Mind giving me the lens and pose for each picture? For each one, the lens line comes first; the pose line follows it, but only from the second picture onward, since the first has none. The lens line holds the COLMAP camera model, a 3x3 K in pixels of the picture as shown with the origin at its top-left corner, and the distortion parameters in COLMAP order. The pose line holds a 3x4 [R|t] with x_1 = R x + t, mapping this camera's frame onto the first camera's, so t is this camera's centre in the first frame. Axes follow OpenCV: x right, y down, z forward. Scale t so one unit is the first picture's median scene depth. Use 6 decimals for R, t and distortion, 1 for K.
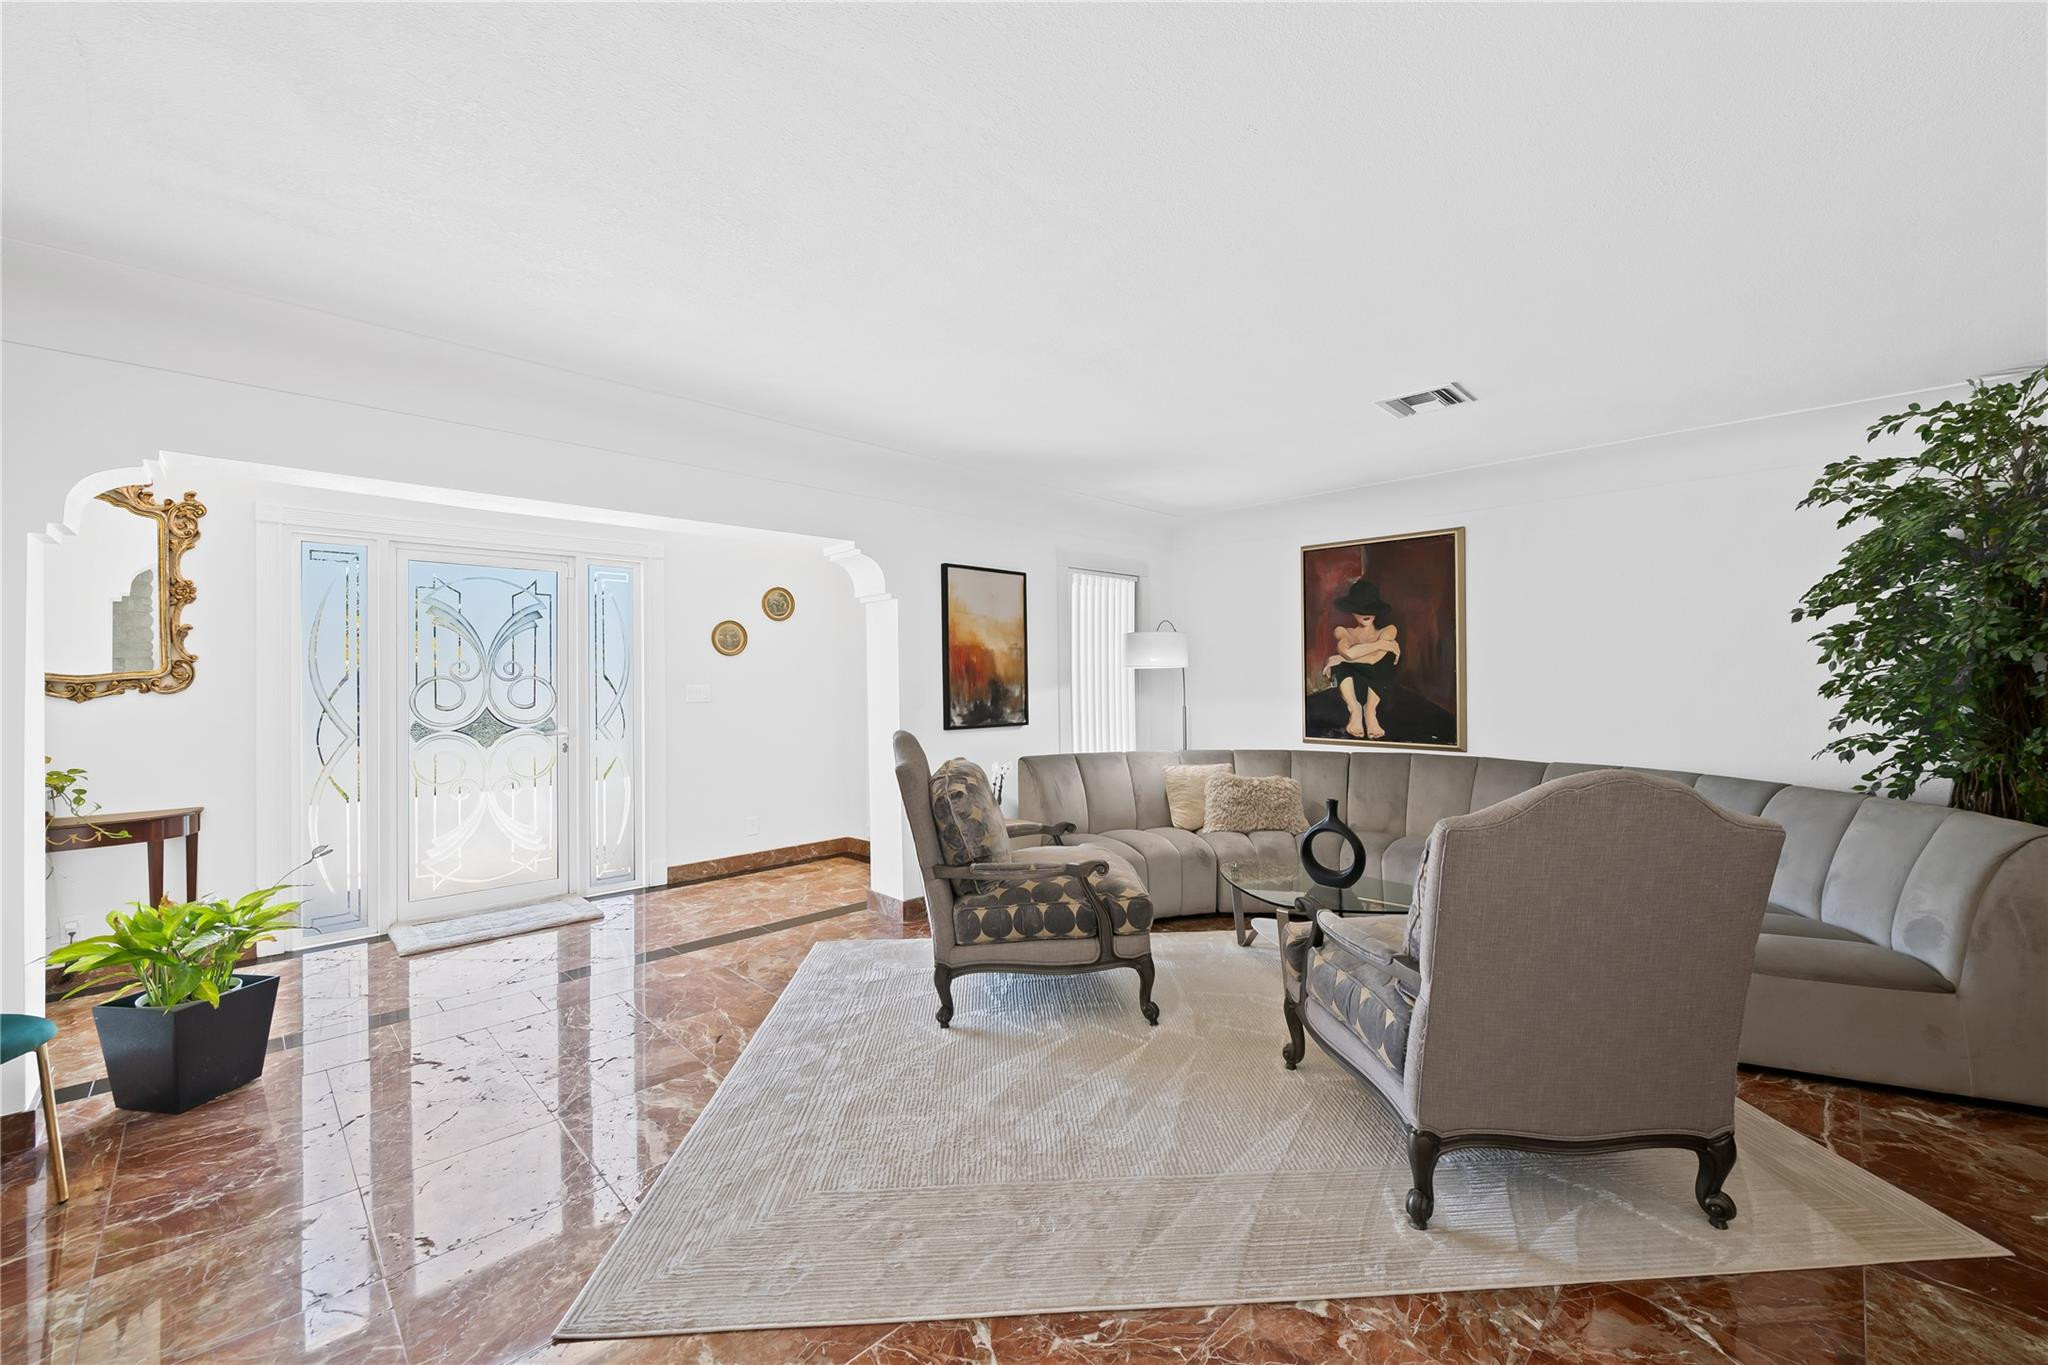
lens RADIAL K [[794.9, 0, 1024.9], [0, 794.9, 672.3], [0, 0, 1]] dist [-0.001332, -0.000522]
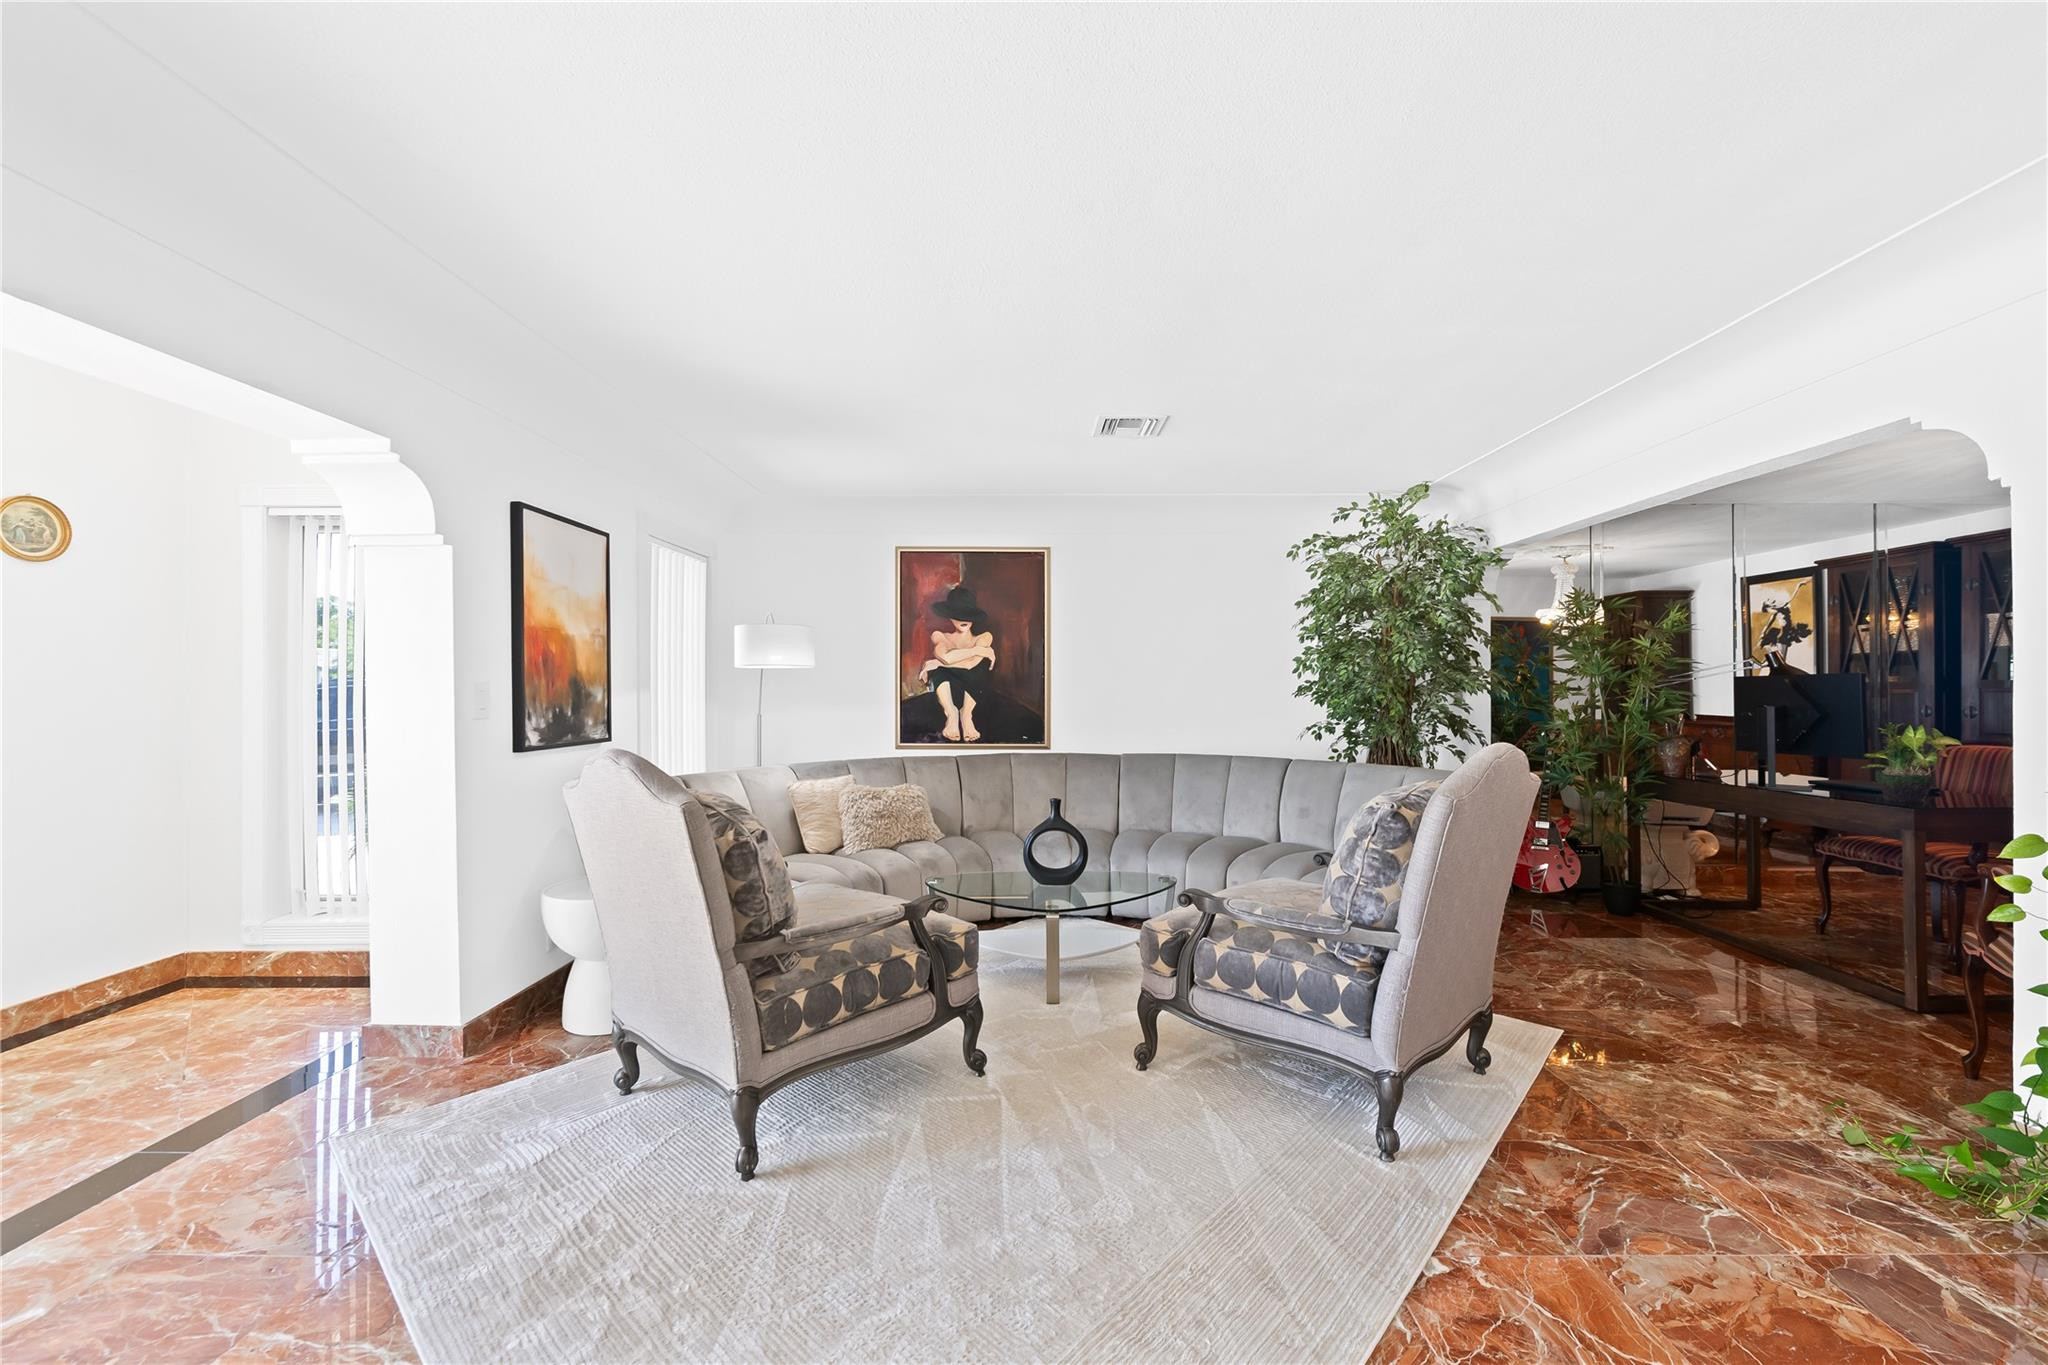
lens RADIAL K [[813.8, 0, 1024.0], [0, 813.8, 682.5], [0, 0, 1]] dist [0.001368, -0.003306]
pose [[0.715385, 0.011710, 0.698633, -0.262840], [-0.009845, 0.999929, -0.006679, 0.014197], [-0.698662, -0.002099, 0.715449, 0.207168]]
